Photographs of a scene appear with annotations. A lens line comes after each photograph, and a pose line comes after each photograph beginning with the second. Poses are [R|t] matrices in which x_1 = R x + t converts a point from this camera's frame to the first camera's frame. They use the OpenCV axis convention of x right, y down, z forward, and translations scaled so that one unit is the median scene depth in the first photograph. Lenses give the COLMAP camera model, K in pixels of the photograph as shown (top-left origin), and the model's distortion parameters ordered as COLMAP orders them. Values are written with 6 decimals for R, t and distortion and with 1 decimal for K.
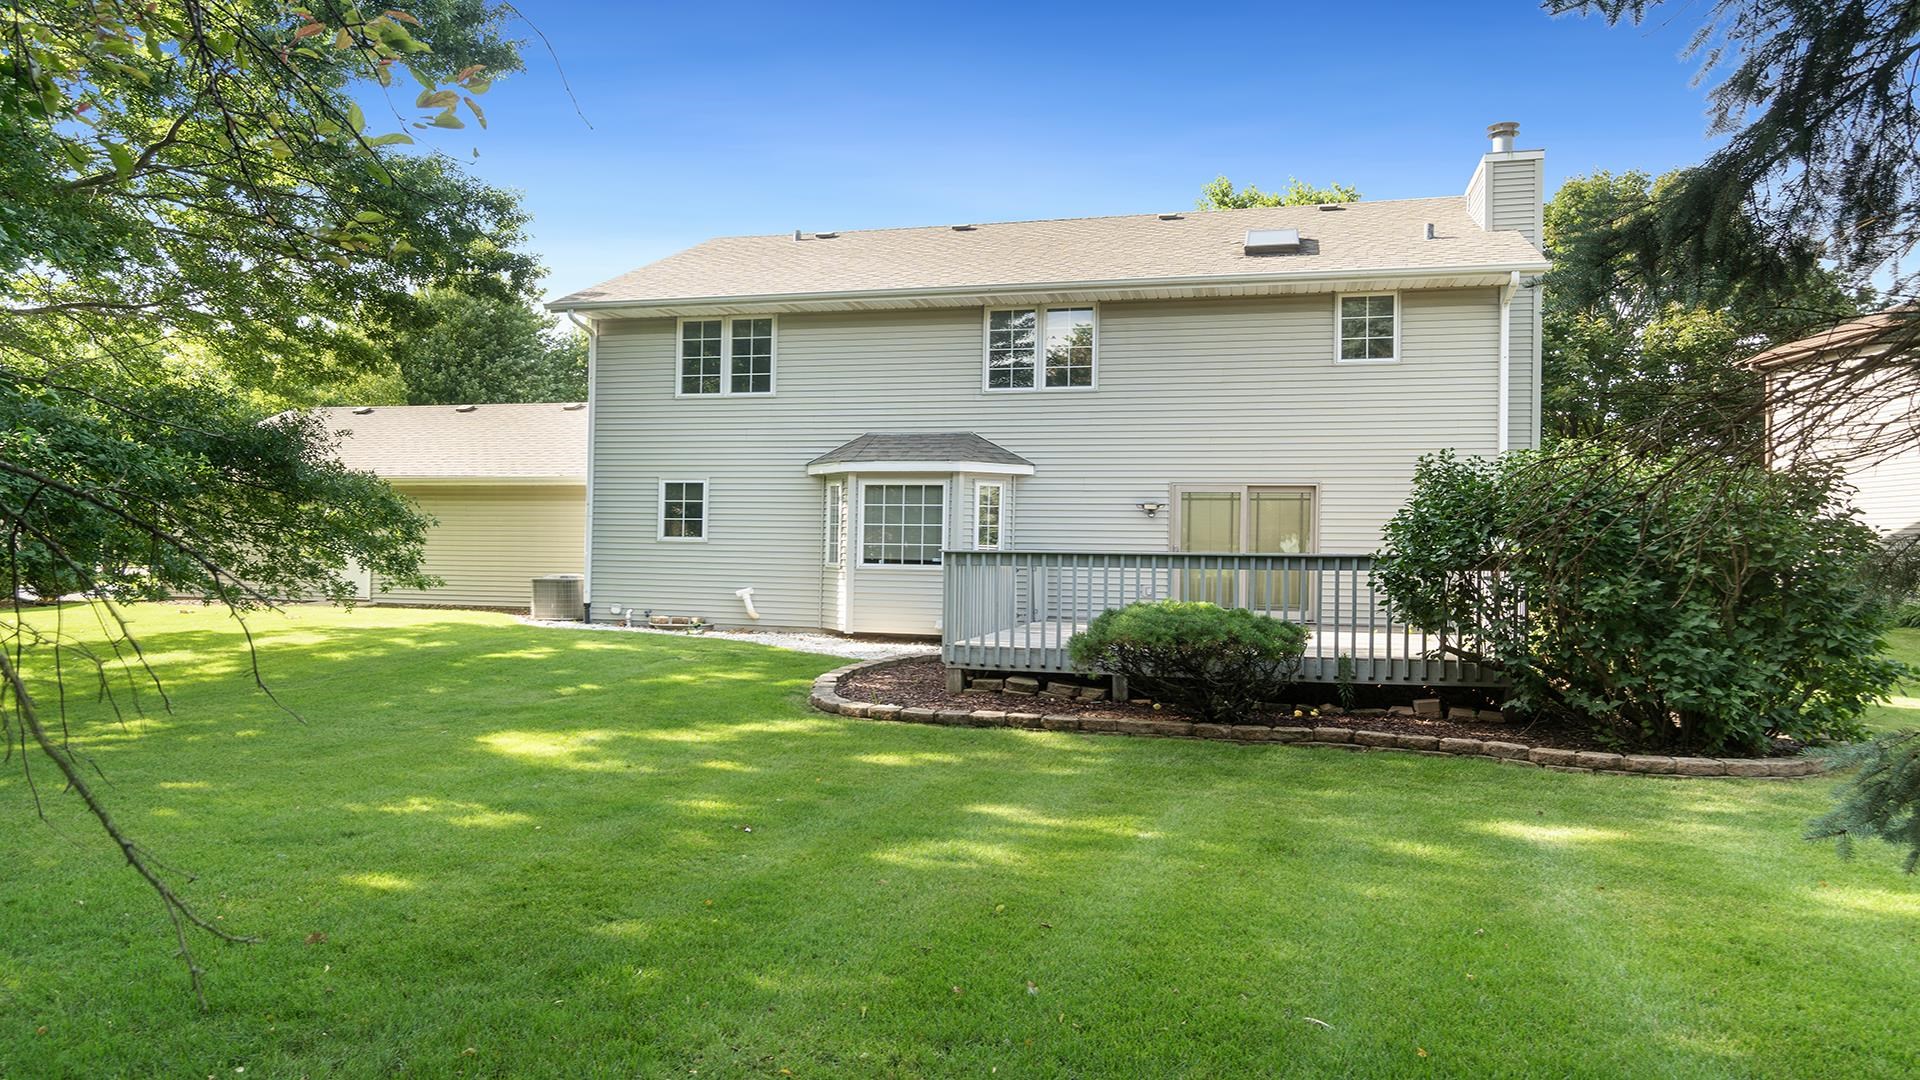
lens RADIAL K [[1152.1, 0, 961.4], [0, 1152.1, 478.9], [0, 0, 1]] dist [-0.001974, -0.000271]
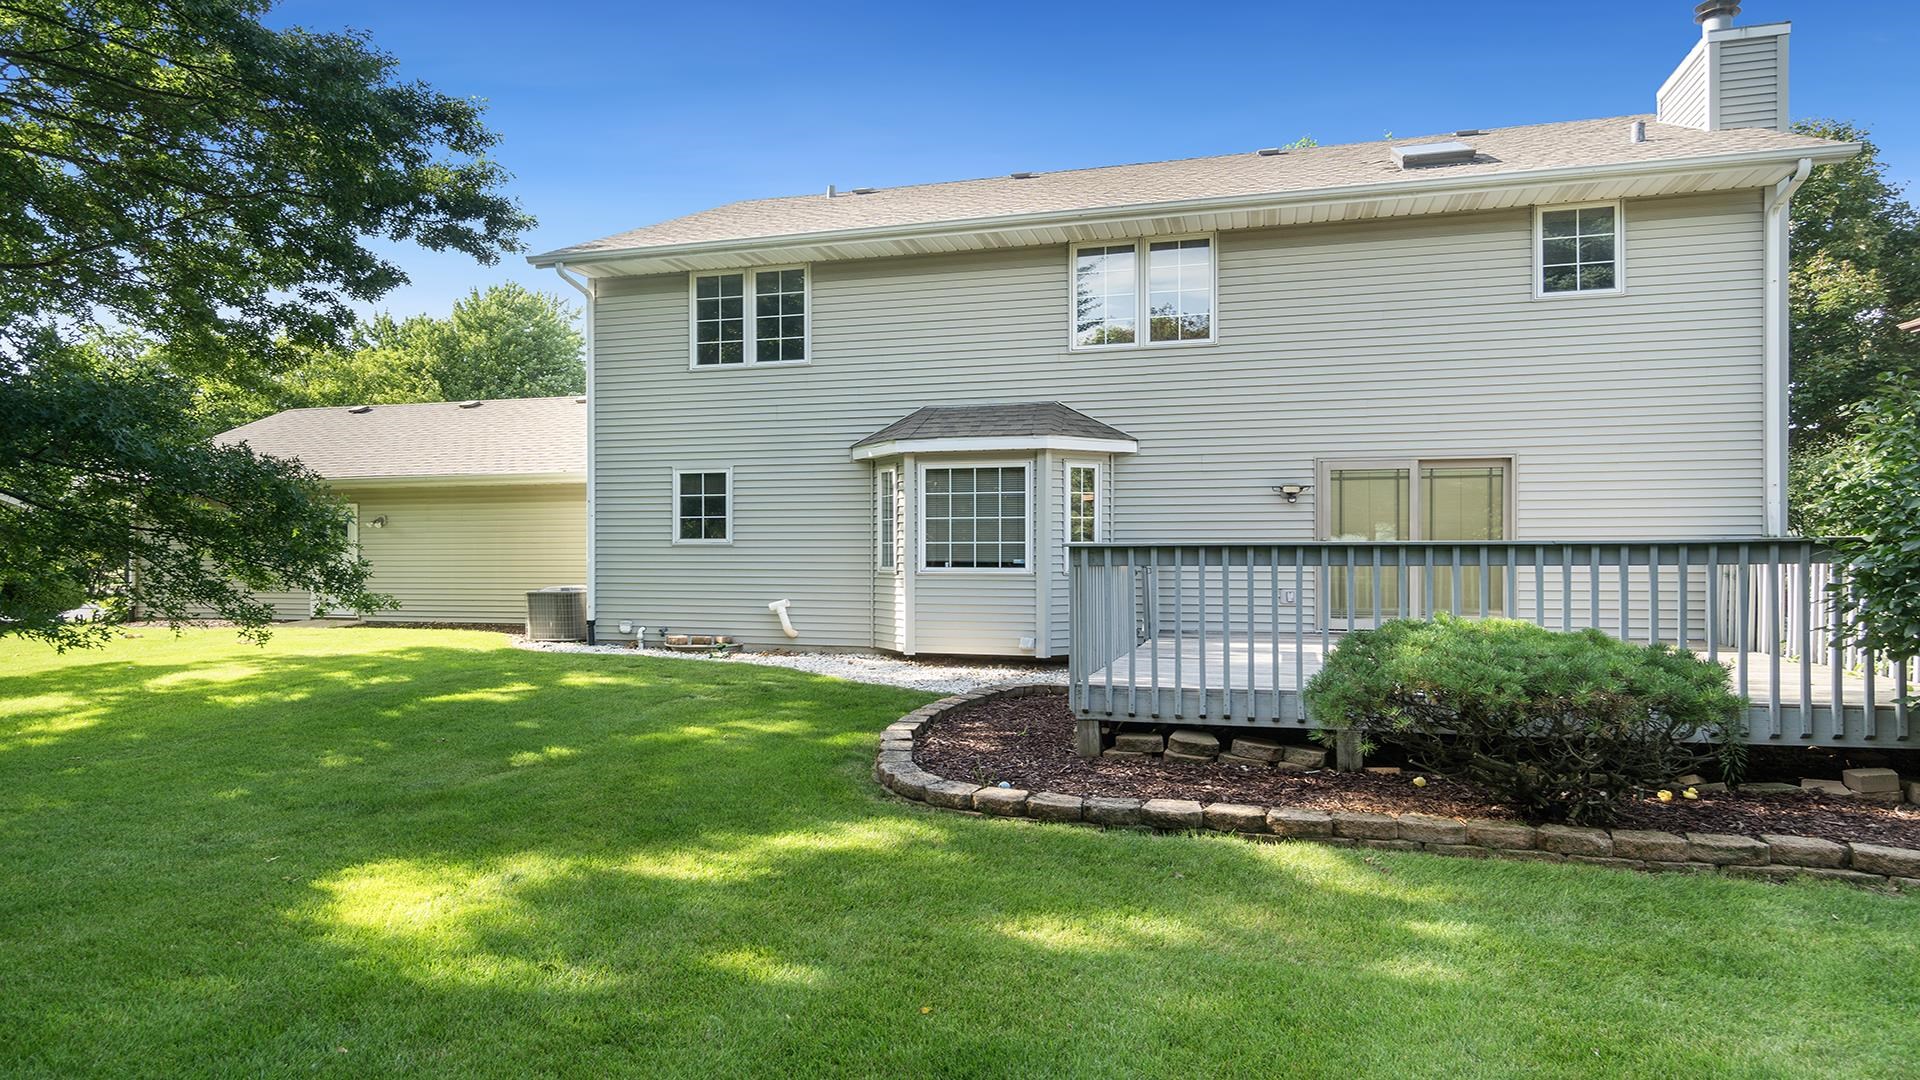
lens RADIAL K [[1164.7, 0, 960.0], [0, 1164.7, 540.0], [0, 0, 1]] dist [-0.010230, -0.000597]
pose [[0.999304, -0.016346, -0.033521, -0.033393], [0.017983, 0.998630, 0.049133, 0.014931], [0.032672, -0.049702, 0.998230, 0.192623]]
